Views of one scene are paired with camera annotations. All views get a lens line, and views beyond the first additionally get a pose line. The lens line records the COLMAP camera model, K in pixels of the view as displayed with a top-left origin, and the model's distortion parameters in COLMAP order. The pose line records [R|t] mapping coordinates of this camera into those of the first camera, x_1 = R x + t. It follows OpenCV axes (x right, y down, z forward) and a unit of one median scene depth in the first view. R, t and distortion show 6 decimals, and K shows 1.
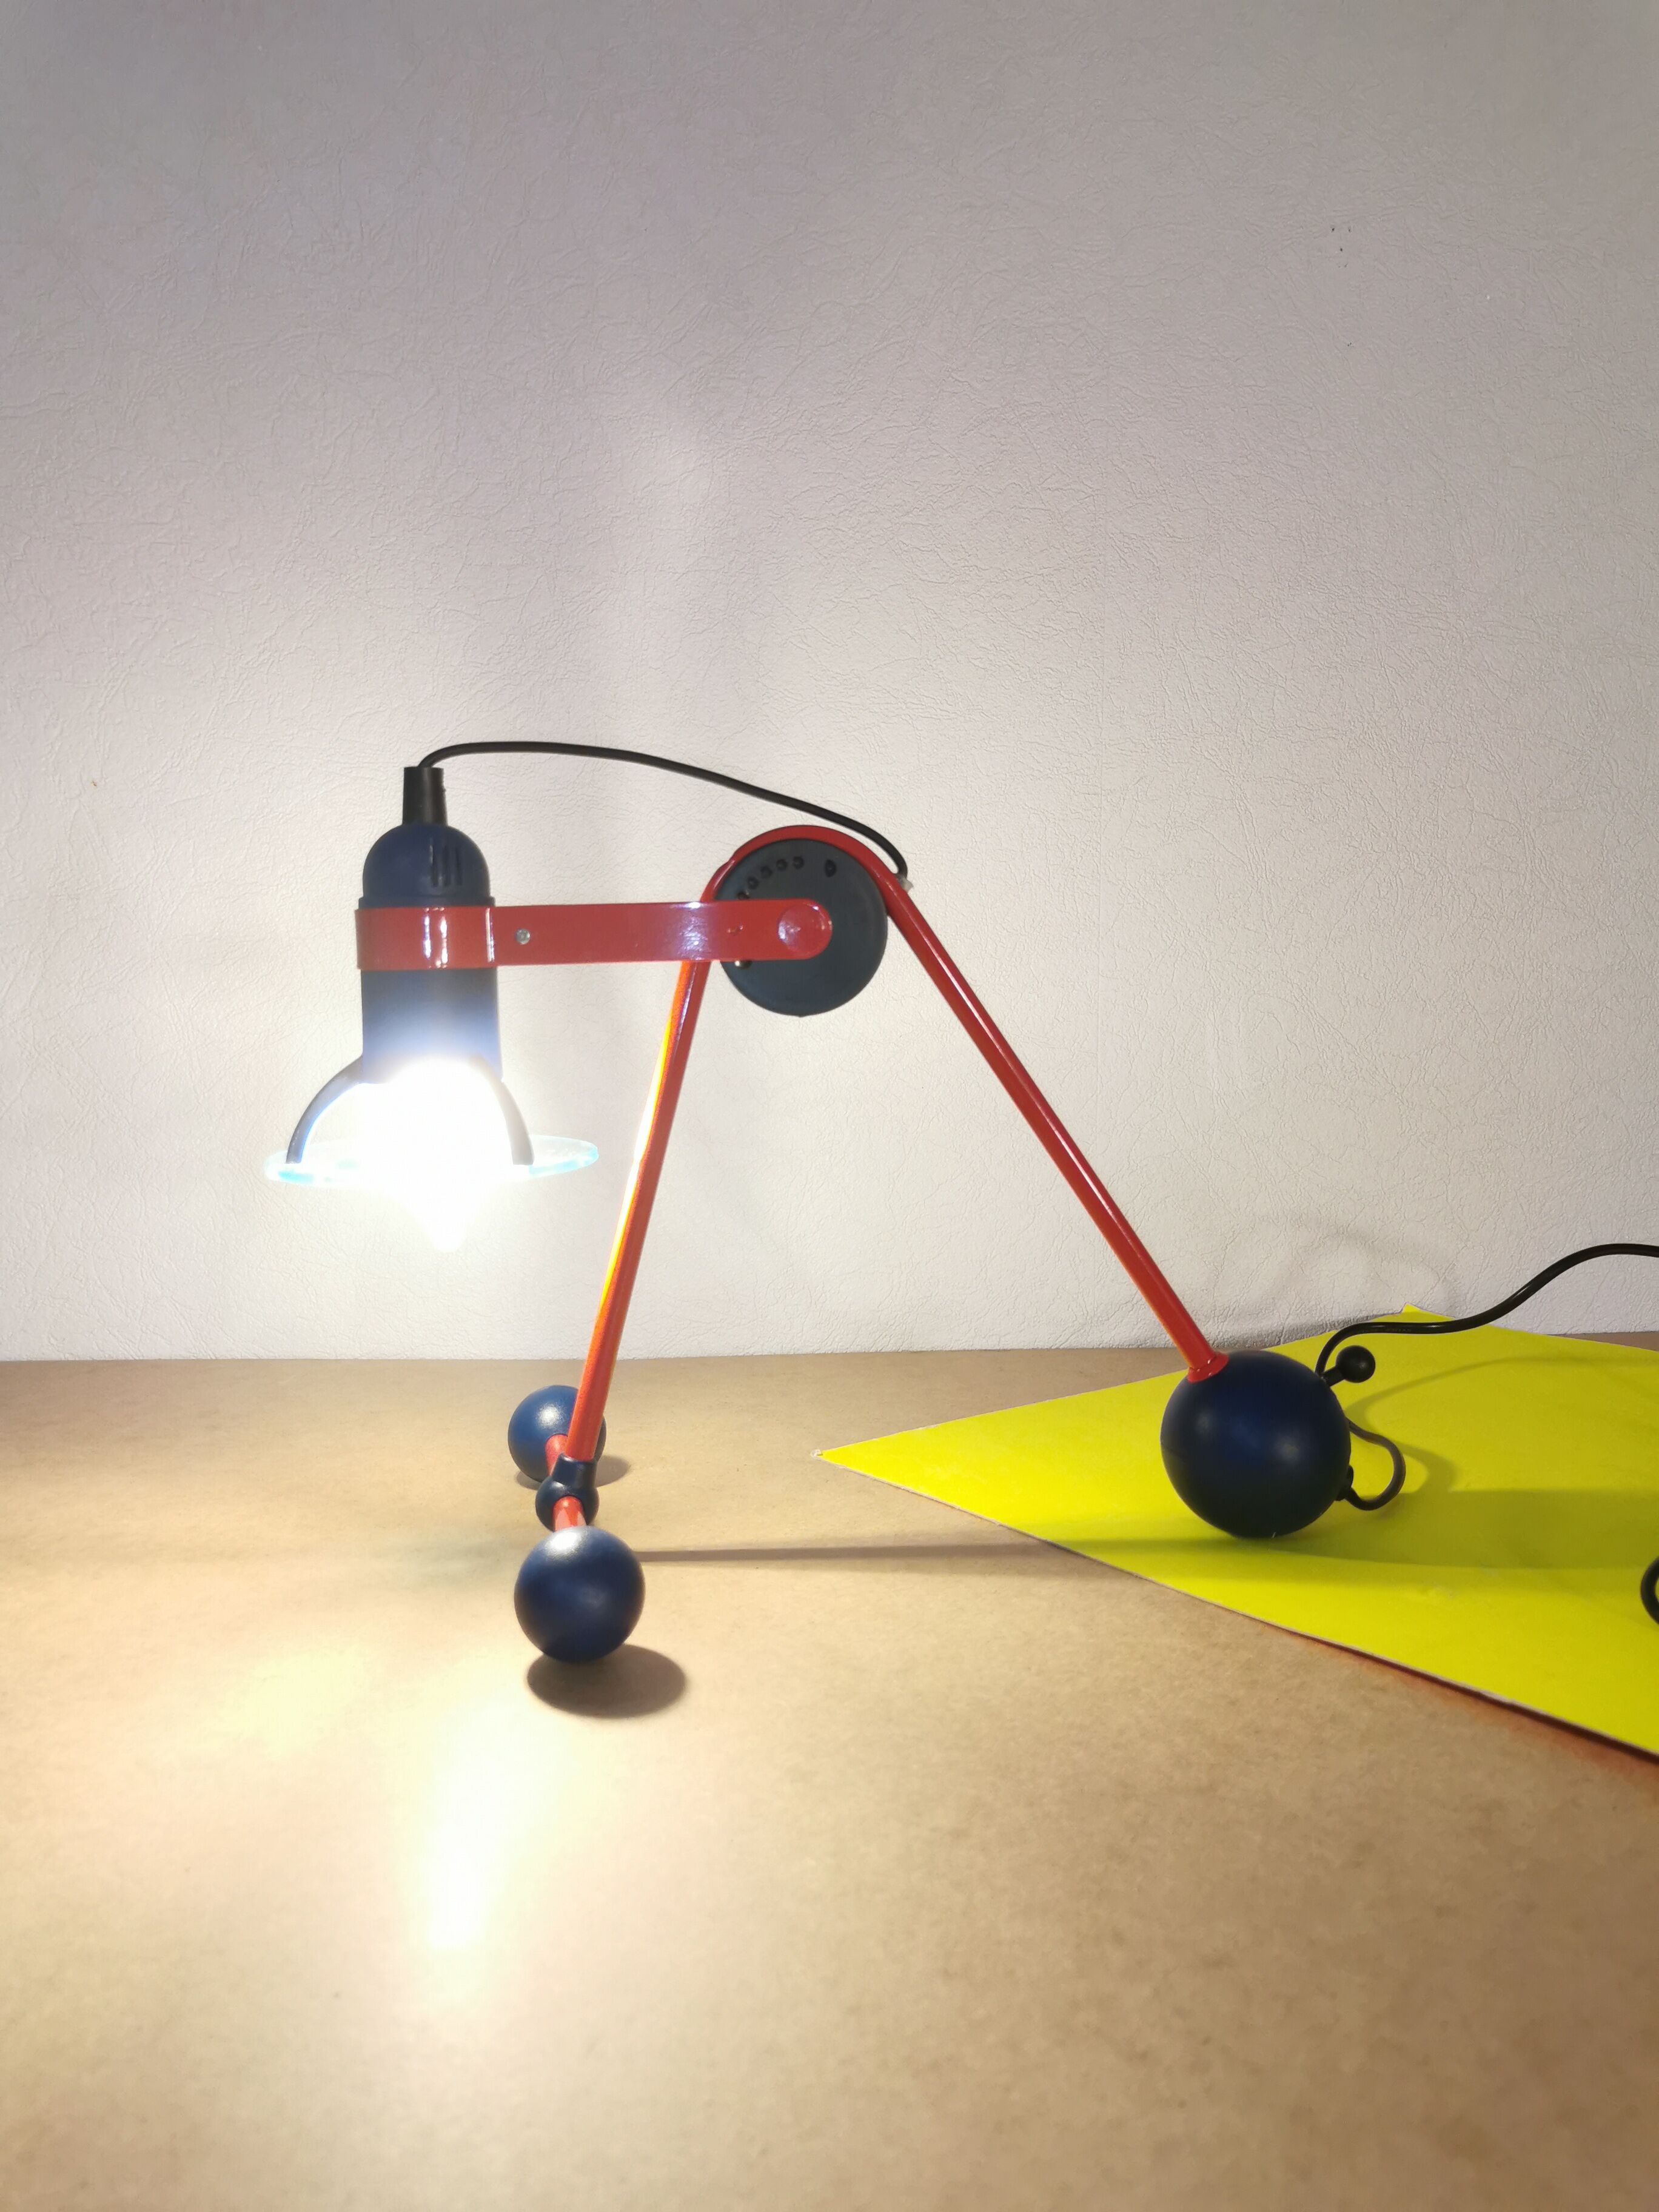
lens RADIAL K [[1736.2, 0, 837.9], [0, 1736.2, 1099.0], [0, 0, 1]] dist [0.016433, -0.002011]
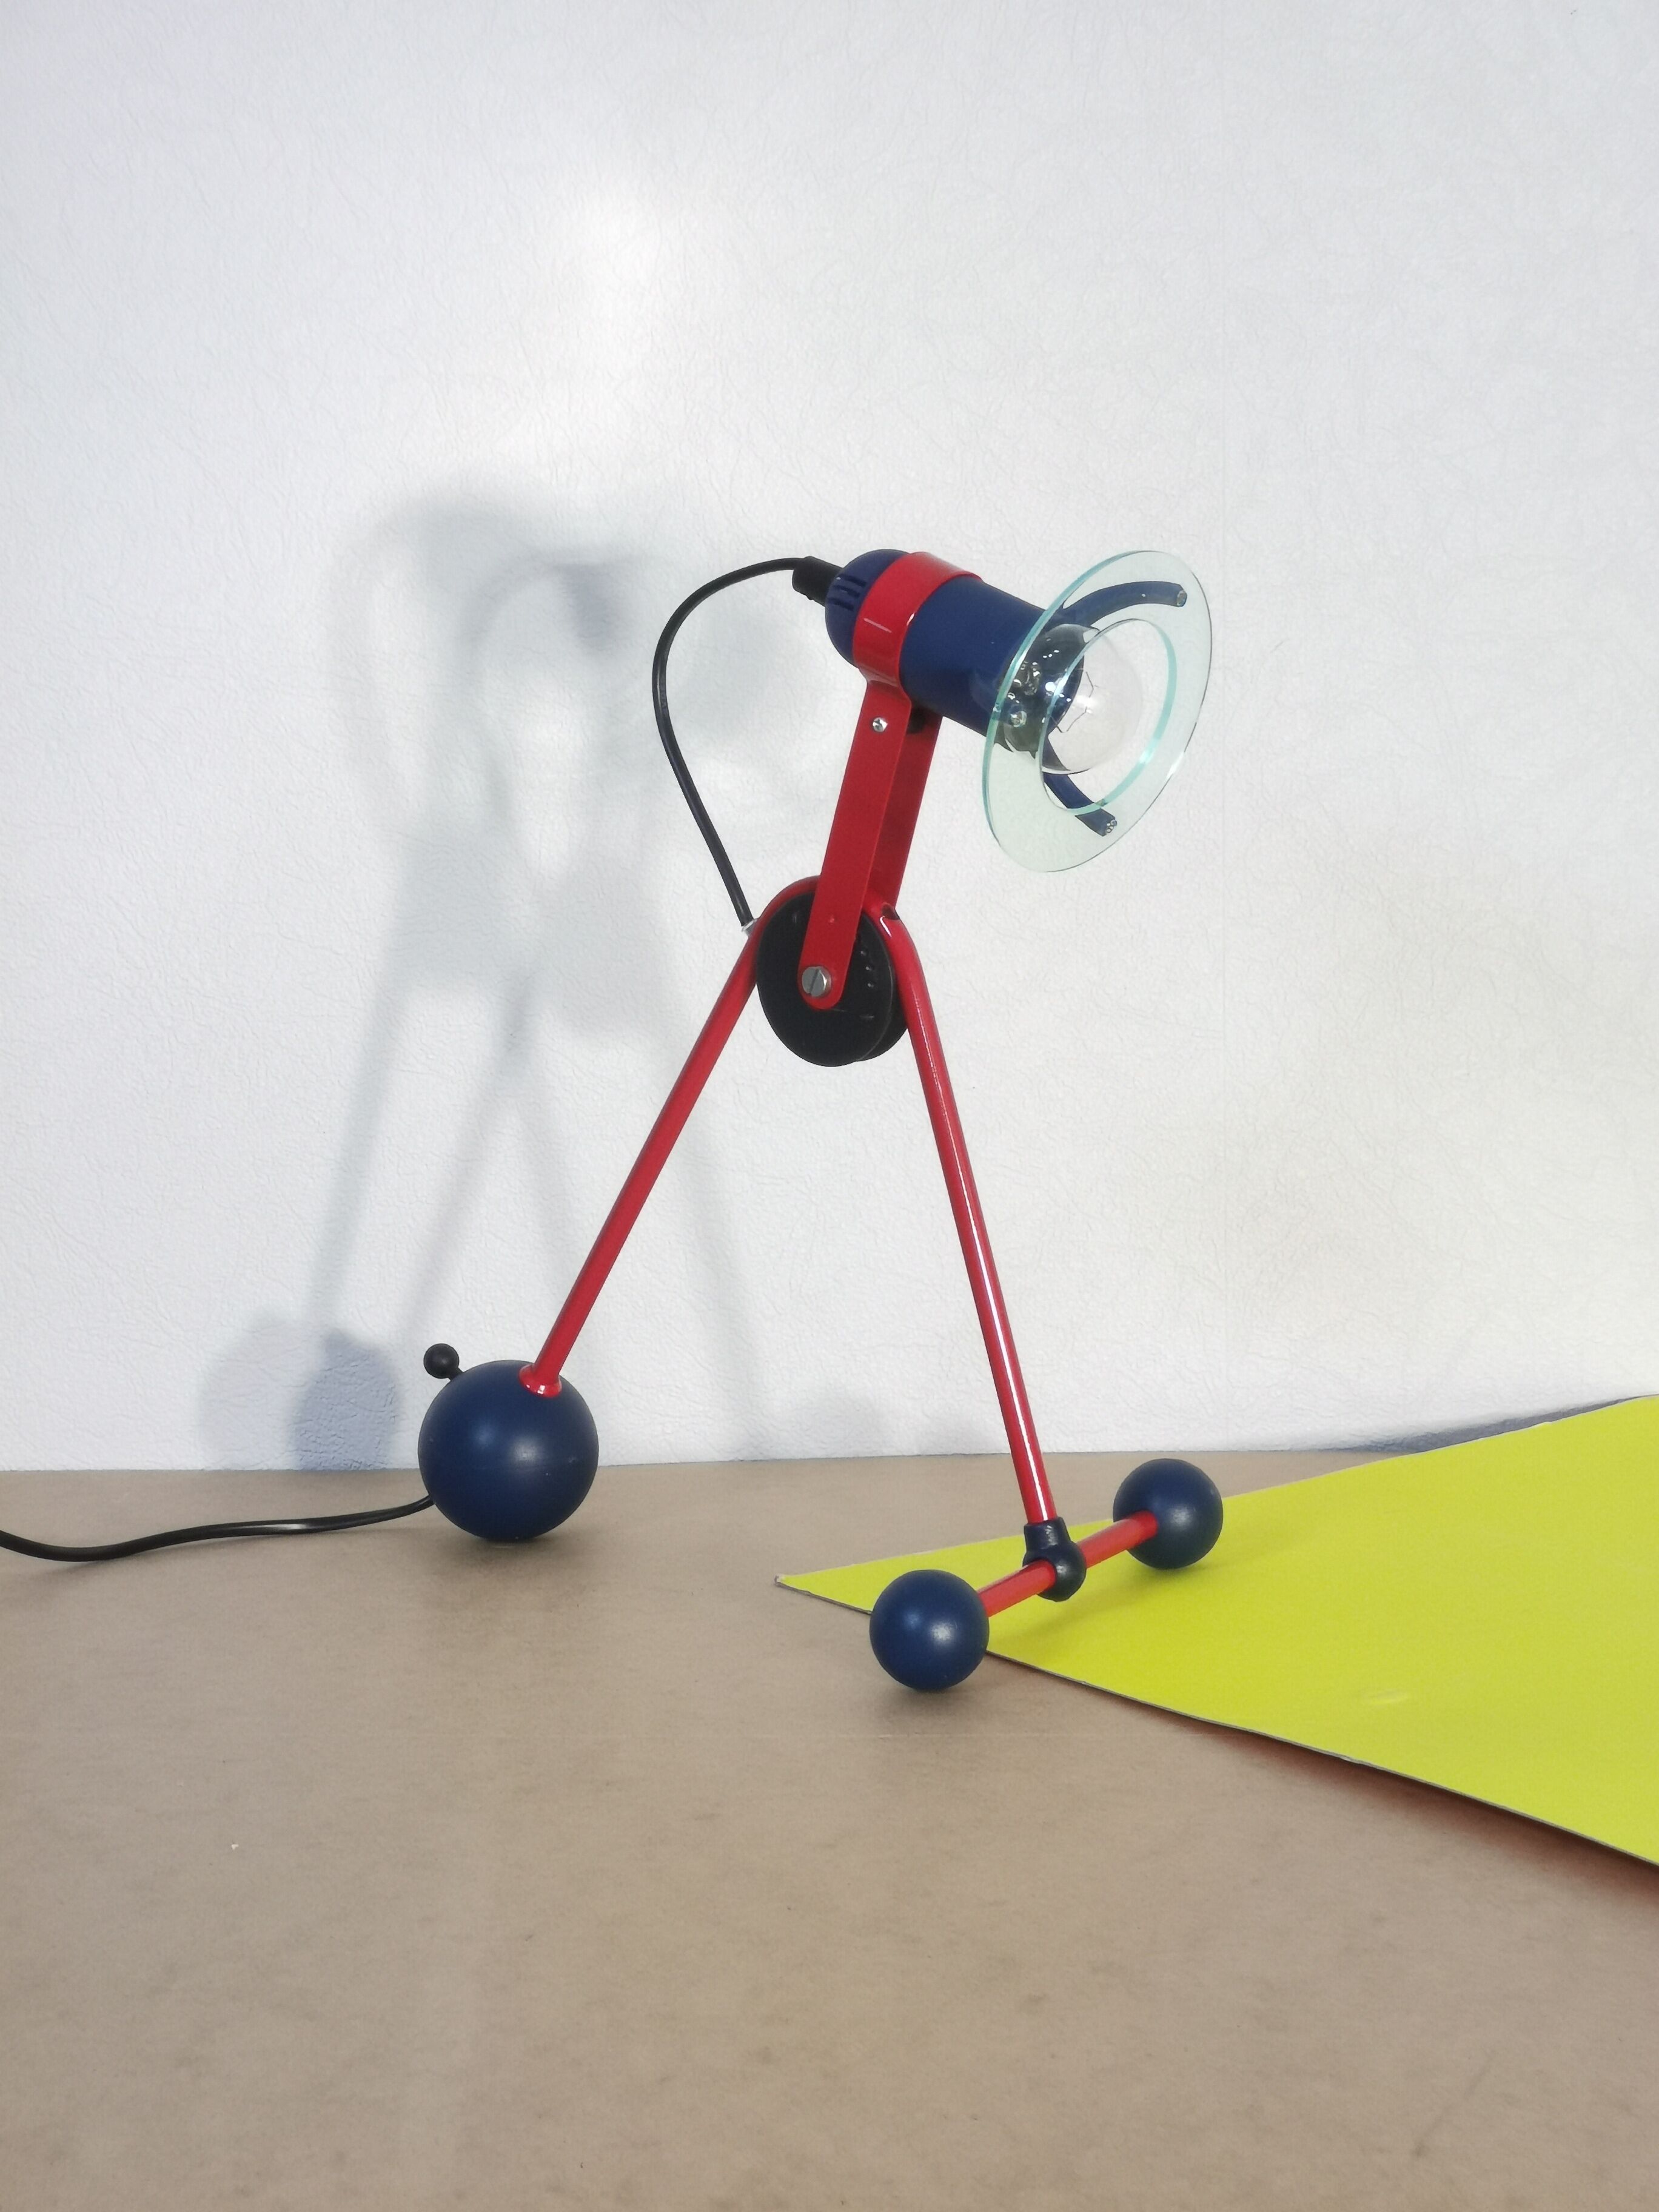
lens RADIAL K [[5215.3, 0, 856.1], [0, 5215.3, 1138.9], [0, 0, 1]] dist [0.616326, -7.945394]
pose [[0.997032, -0.010298, -0.076297, 0.225249], [0.016556, 0.996507, 0.081854, -0.223382], [0.075188, -0.082875, 0.993720, -1.566795]]
